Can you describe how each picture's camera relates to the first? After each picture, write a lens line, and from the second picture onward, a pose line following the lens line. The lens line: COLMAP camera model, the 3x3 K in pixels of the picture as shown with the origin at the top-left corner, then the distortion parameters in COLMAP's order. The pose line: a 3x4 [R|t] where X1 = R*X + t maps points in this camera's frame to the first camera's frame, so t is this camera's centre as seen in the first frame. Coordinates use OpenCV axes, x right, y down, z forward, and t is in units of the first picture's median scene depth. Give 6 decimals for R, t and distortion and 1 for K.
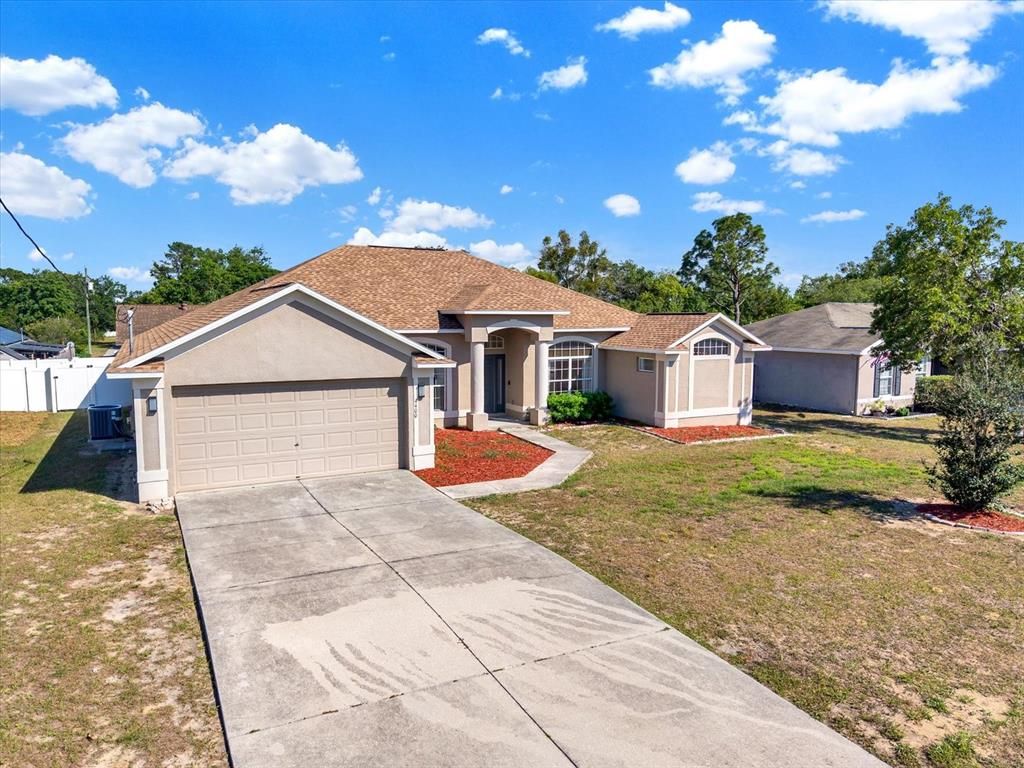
lens RADIAL K [[704.5, 0, 523.0], [0, 704.5, 375.8], [0, 0, 1]] dist [0.025008, -0.019515]
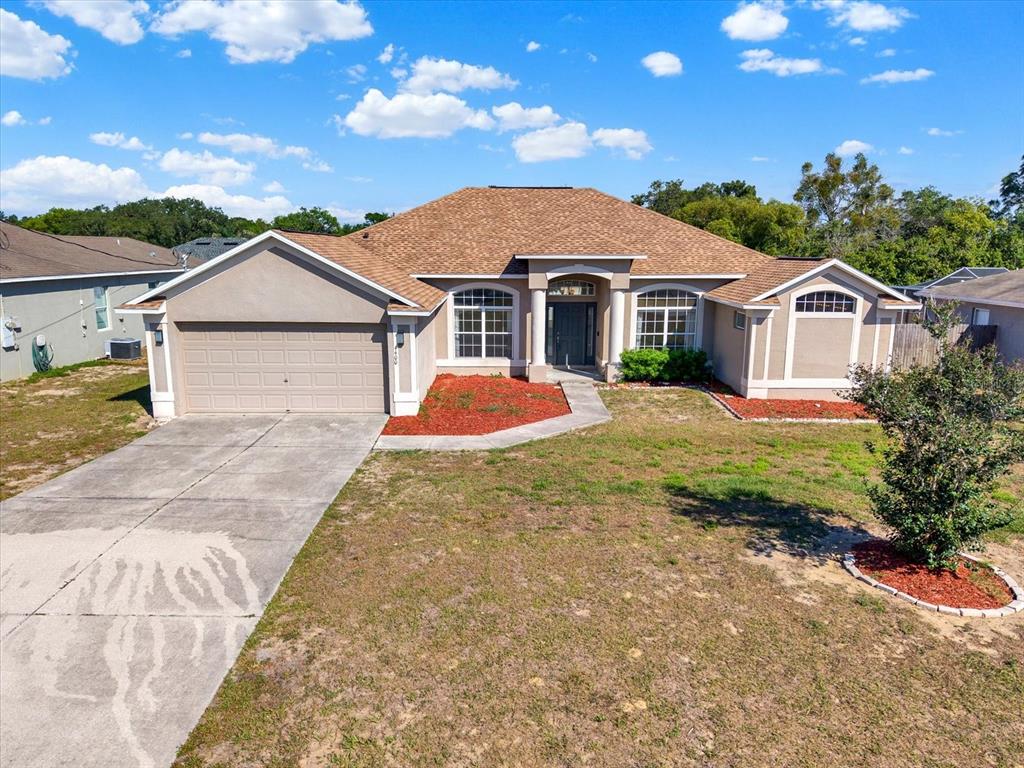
lens RADIAL K [[704.5, 0, 513.6], [0, 704.5, 391.0], [0, 0, 1]] dist [0.025008, -0.019515]
pose [[0.889360, 0.091210, -0.448018, 0.520487], [-0.042773, 0.992200, 0.117089, -0.031956], [0.455203, -0.084971, 0.886324, 0.212376]]
